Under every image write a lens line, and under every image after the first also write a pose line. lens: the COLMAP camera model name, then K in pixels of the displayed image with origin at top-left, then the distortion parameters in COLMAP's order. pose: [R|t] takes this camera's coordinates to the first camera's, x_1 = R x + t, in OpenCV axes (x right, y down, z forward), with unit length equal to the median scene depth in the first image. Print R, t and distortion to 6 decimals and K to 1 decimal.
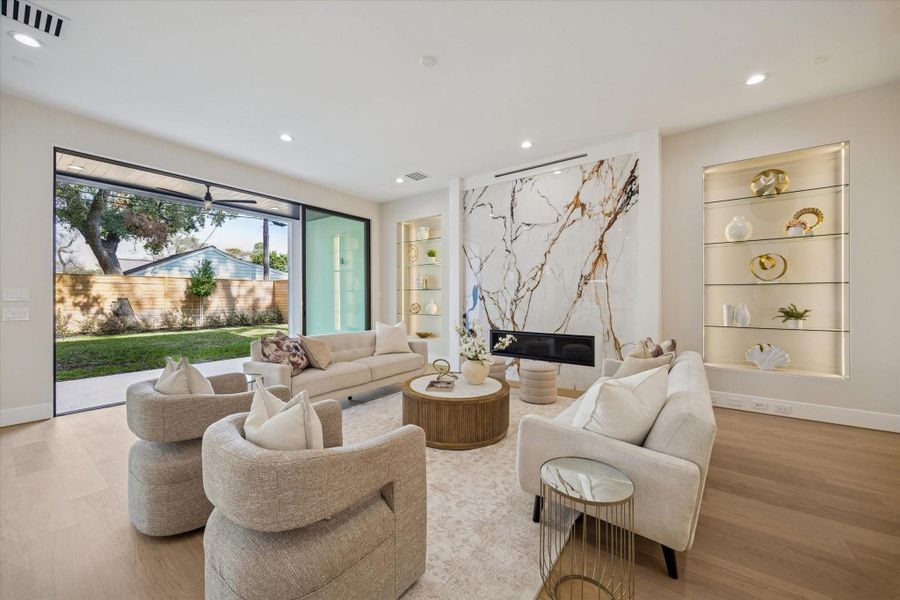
lens RADIAL K [[341.7, 0, 450.8], [0, 341.7, 295.7], [0, 0, 1]] dist [-0.000620, -0.000026]
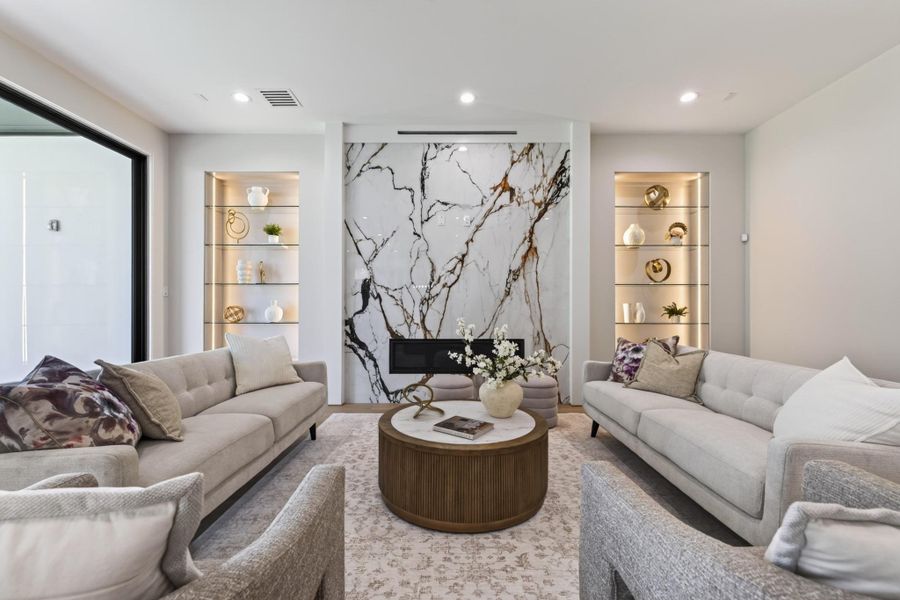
lens RADIAL K [[379.2, 0, 450.2], [0, 379.2, 304.0], [0, 0, 1]] dist [0.001959, -0.000041]
pose [[0.805300, 0.001495, 0.592866, -0.297612], [-0.003186, 0.999993, 0.001806, 0.024229], [-0.592859, -0.003343, 0.805299, 0.297052]]
